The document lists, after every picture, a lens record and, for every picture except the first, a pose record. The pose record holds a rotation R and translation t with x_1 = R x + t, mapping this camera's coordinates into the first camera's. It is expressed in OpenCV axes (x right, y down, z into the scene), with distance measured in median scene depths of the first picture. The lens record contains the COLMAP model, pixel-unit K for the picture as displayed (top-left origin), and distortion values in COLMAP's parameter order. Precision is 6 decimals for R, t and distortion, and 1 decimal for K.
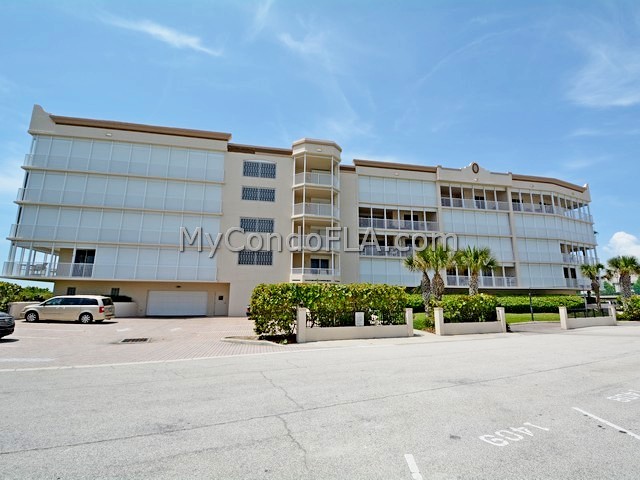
lens RADIAL K [[313.0, 0, 324.6], [0, 313.0, 240.2], [0, 0, 1]] dist [0.004293, -0.014844]
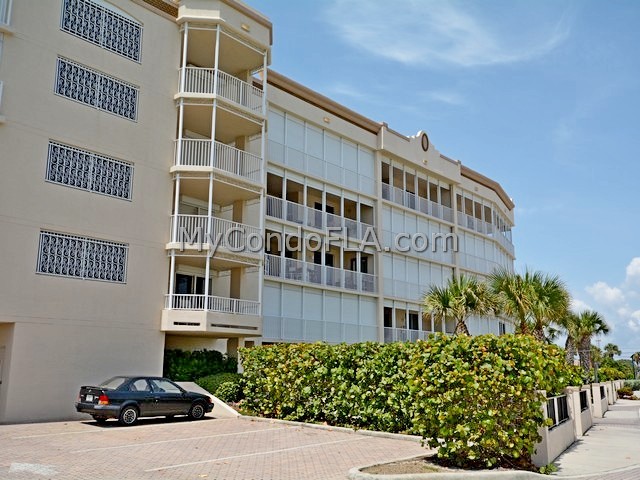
lens RADIAL K [[629.1, 0, 321.0], [0, 629.1, 233.9], [0, 0, 1]] dist [0.047361, 0.000000]
pose [[0.789955, 0.131772, 0.598839, -0.409849], [-0.122295, 0.990872, -0.056713, 0.032376], [-0.600846, -0.028434, 0.798859, 0.214871]]
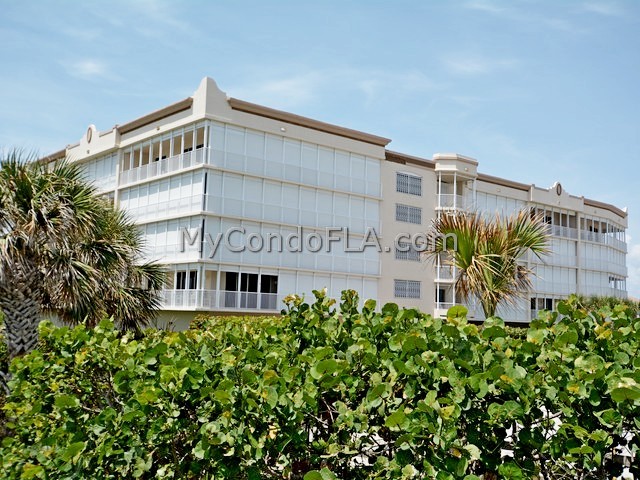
lens RADIAL K [[706.0, 0, 320.5], [0, 706.0, 242.5], [0, 0, 1]] dist [0.021413, 0.000000]
pose [[0.876435, 0.069658, 0.476456, -1.263133], [-0.116146, 0.990847, 0.068788, -0.167261], [-0.467303, -0.115627, 0.876503, -0.554167]]
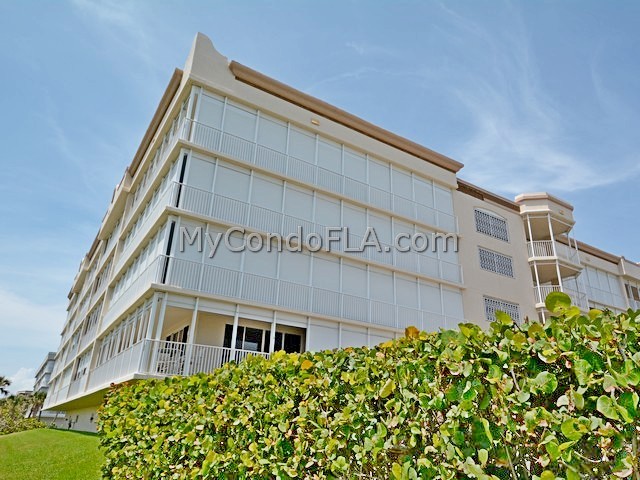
lens RADIAL K [[451.0, 0, 322.2], [0, 451.0, 242.9], [0, 0, 1]] dist [-0.019199, 0.009824]
pose [[0.937872, 0.156382, 0.309742, -0.788078], [-0.091845, 0.972724, -0.213009, 0.039070], [-0.334604, 0.171327, 0.926654, 0.250177]]
